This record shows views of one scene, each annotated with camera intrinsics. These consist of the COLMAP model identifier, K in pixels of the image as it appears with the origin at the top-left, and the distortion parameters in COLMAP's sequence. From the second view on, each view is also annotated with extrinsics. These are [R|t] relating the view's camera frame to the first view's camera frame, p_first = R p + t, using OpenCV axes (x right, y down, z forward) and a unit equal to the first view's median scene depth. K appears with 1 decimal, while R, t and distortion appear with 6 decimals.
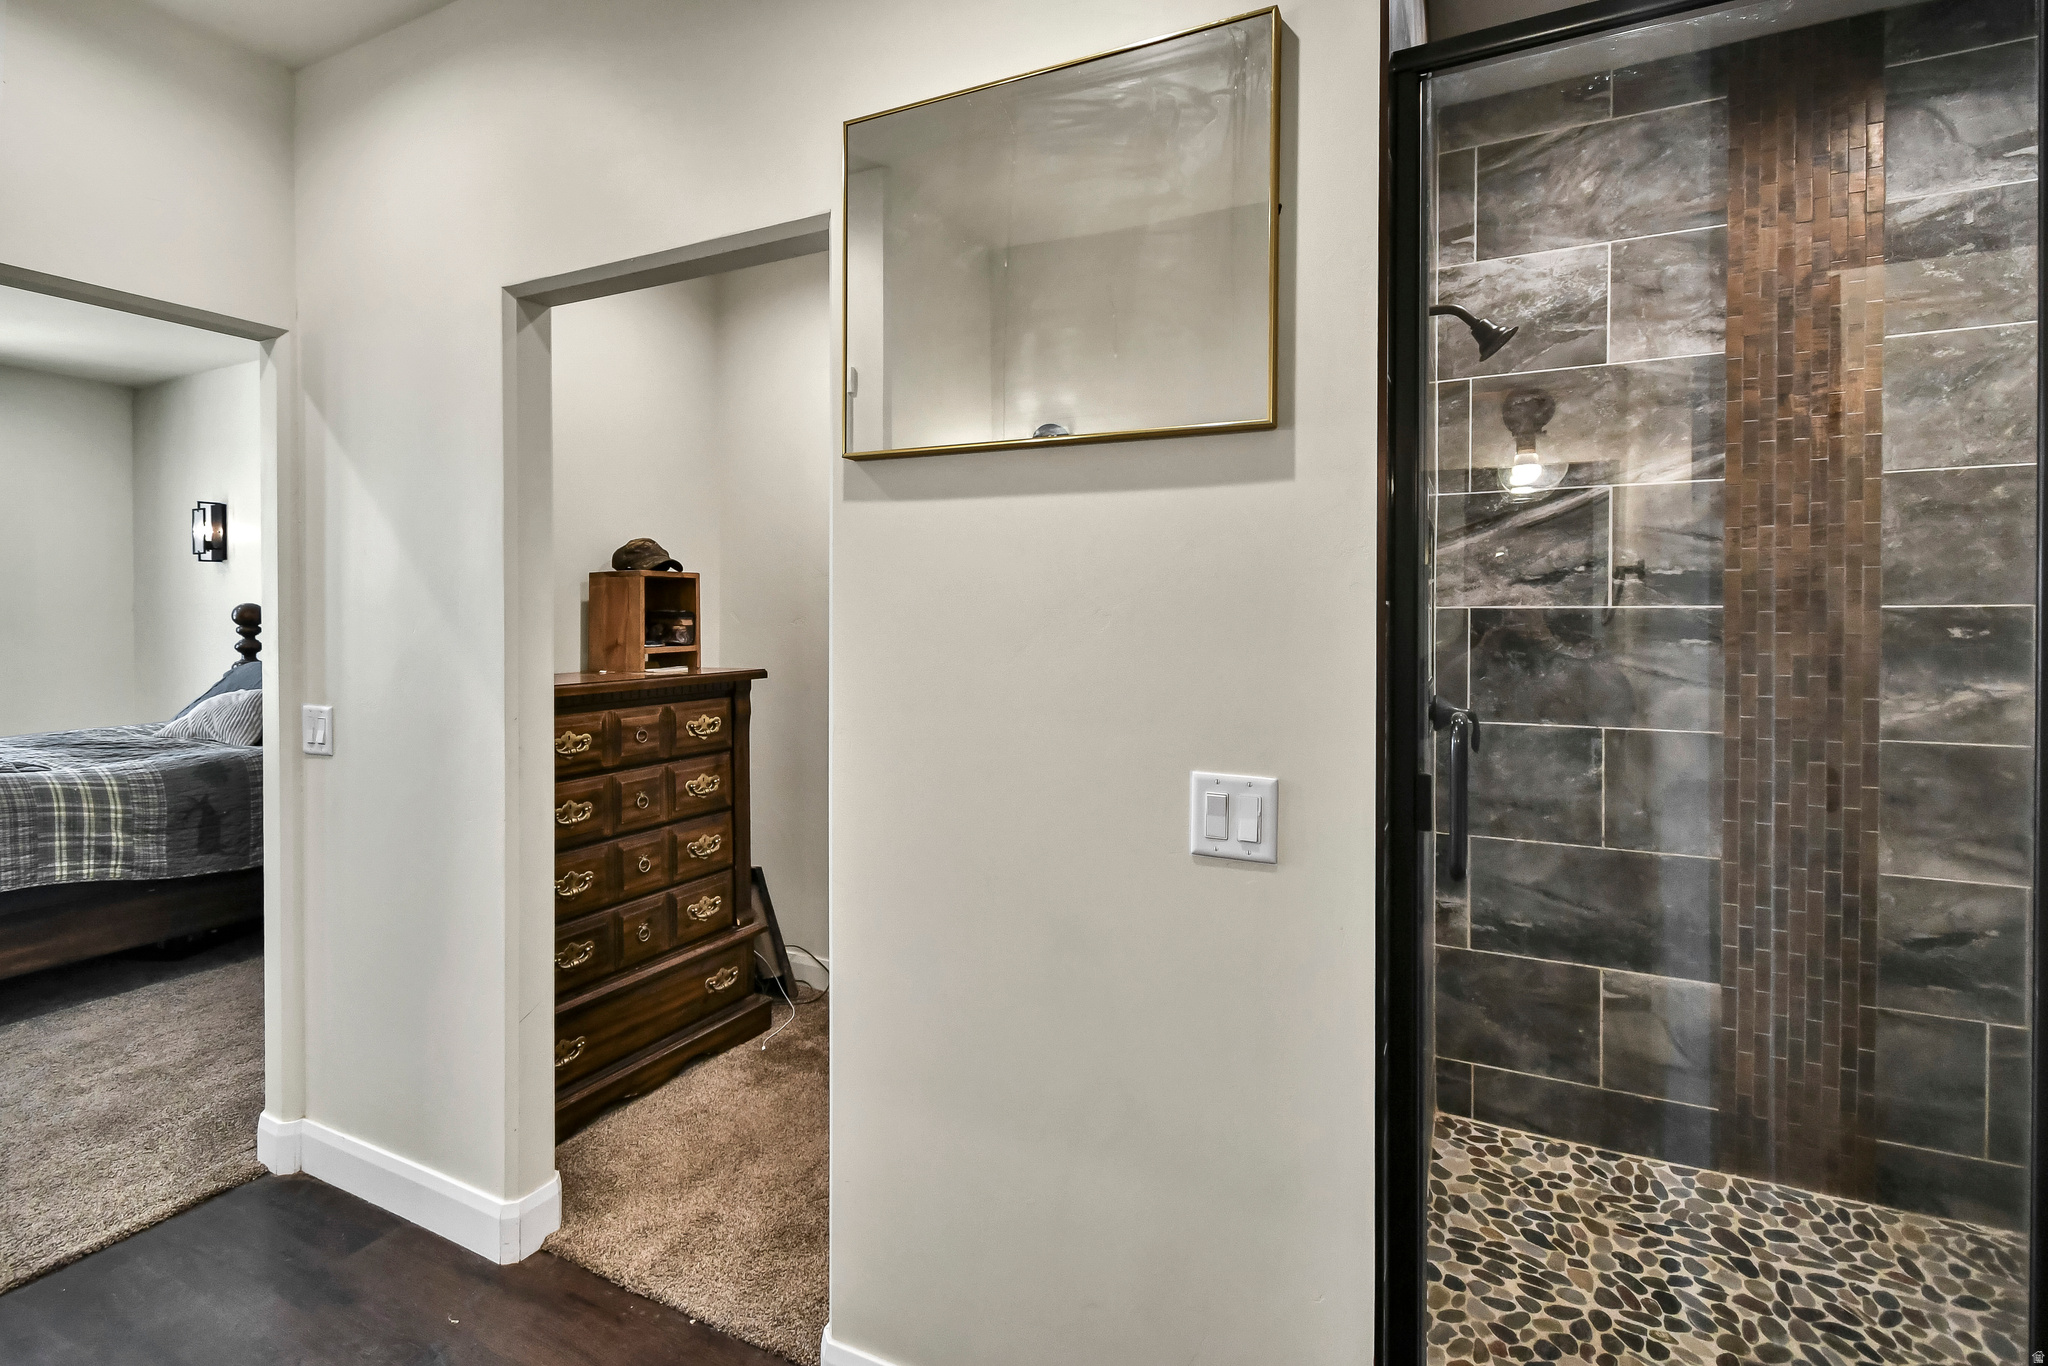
lens RADIAL K [[952.4, 0, 1030.8], [0, 952.4, 618.1], [0, 0, 1]] dist [0.006108, -0.005067]
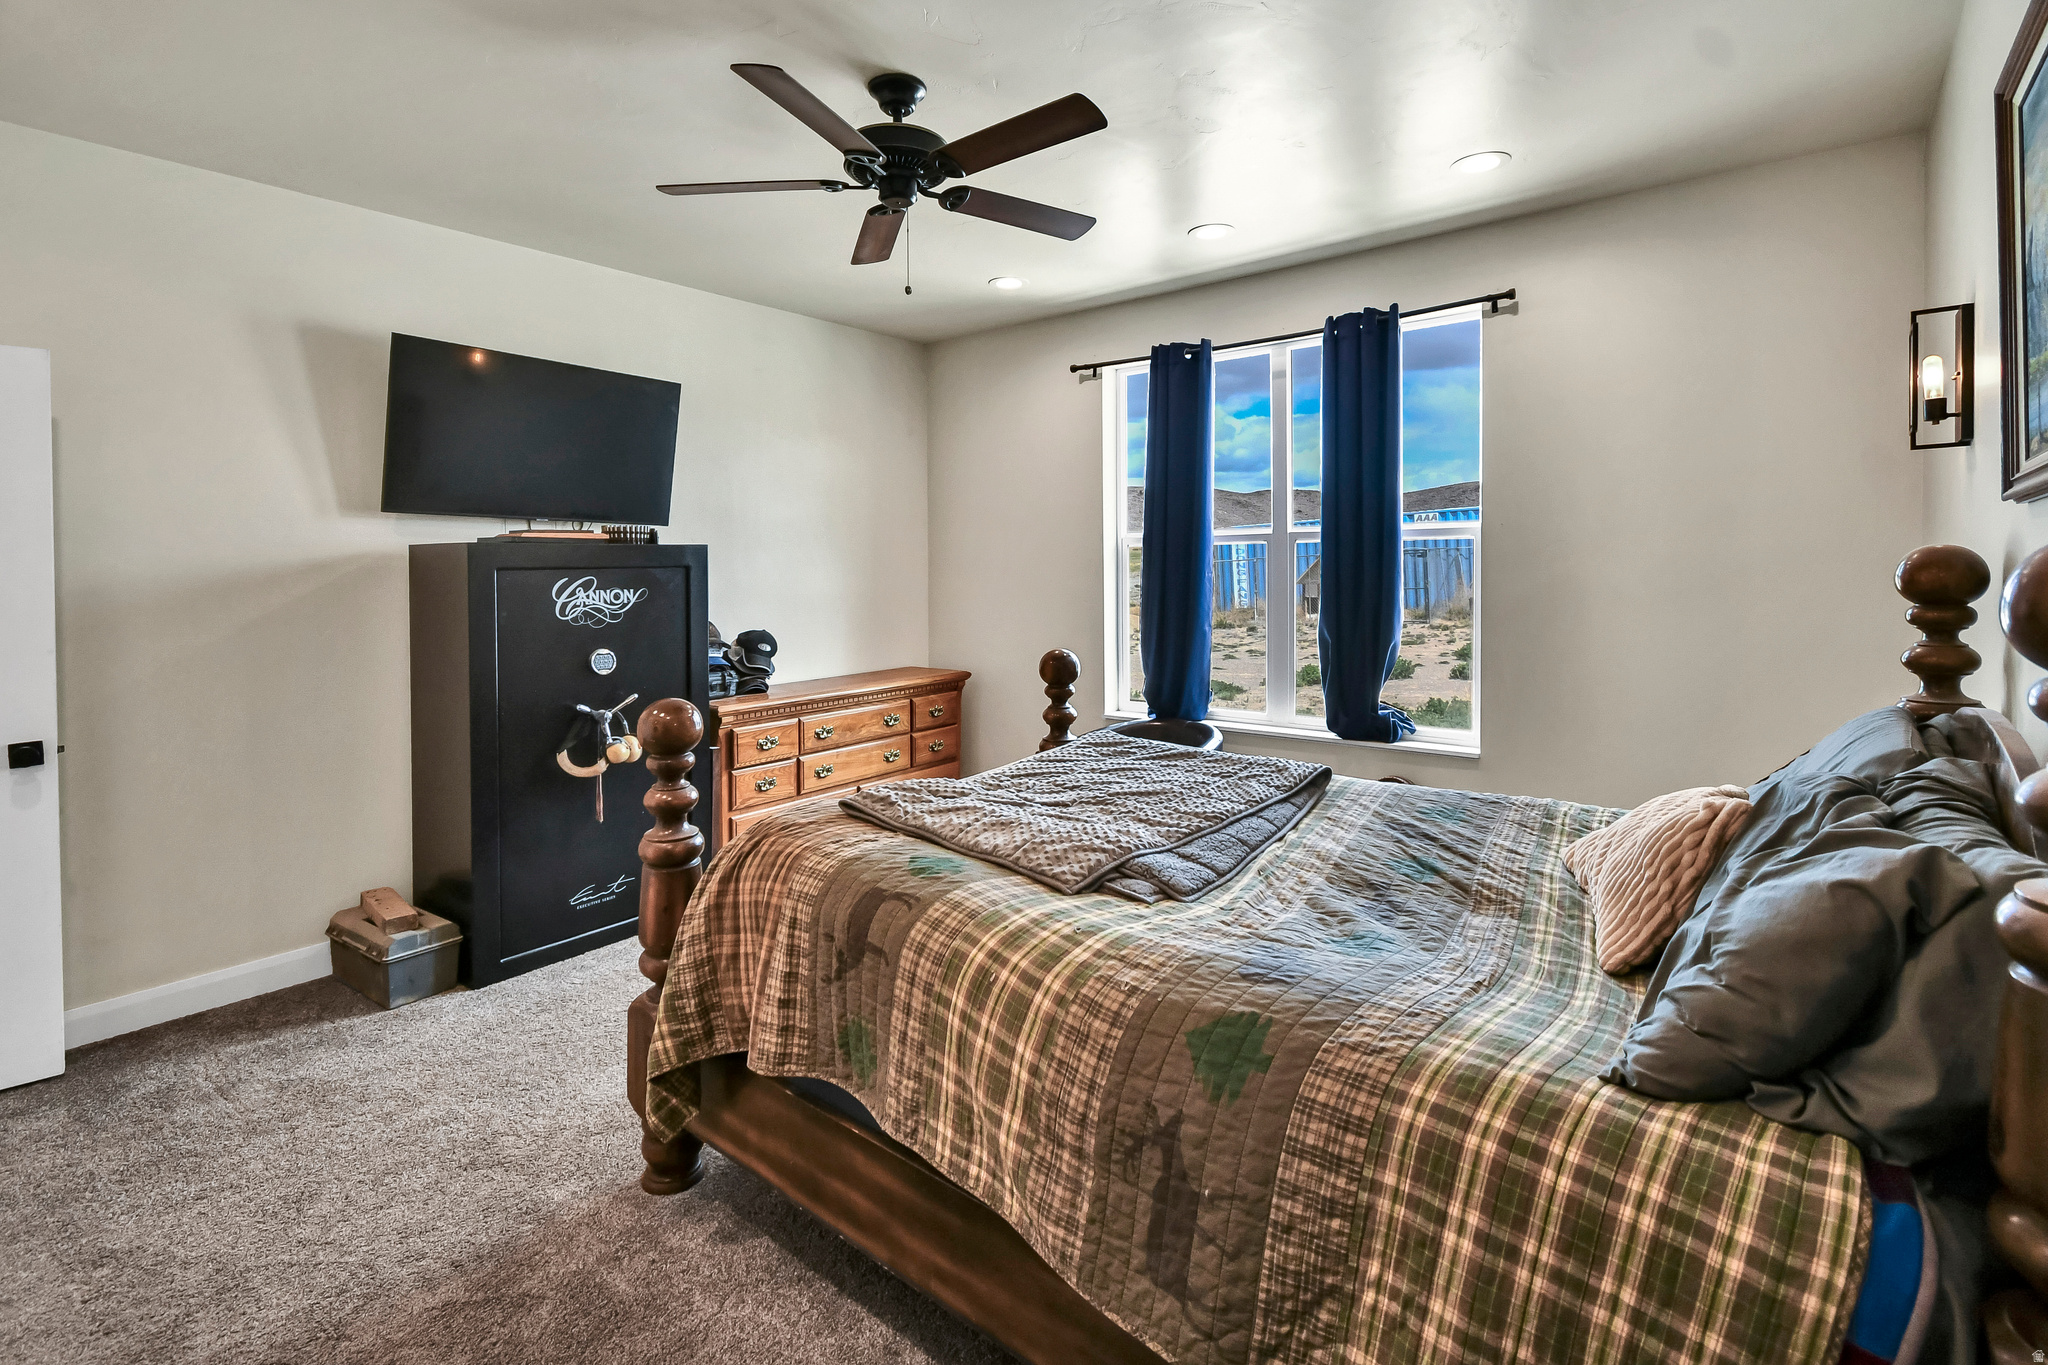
lens RADIAL K [[952.4, 0, 1030.8], [0, 952.4, 617.6], [0, 0, 1]] dist [0.006108, -0.005067]
pose [[-0.210698, 0.038297, -0.976801, -0.377715], [0.003178, 0.999254, 0.038492, -0.002705], [0.977546, 0.005006, -0.210663, 0.727012]]
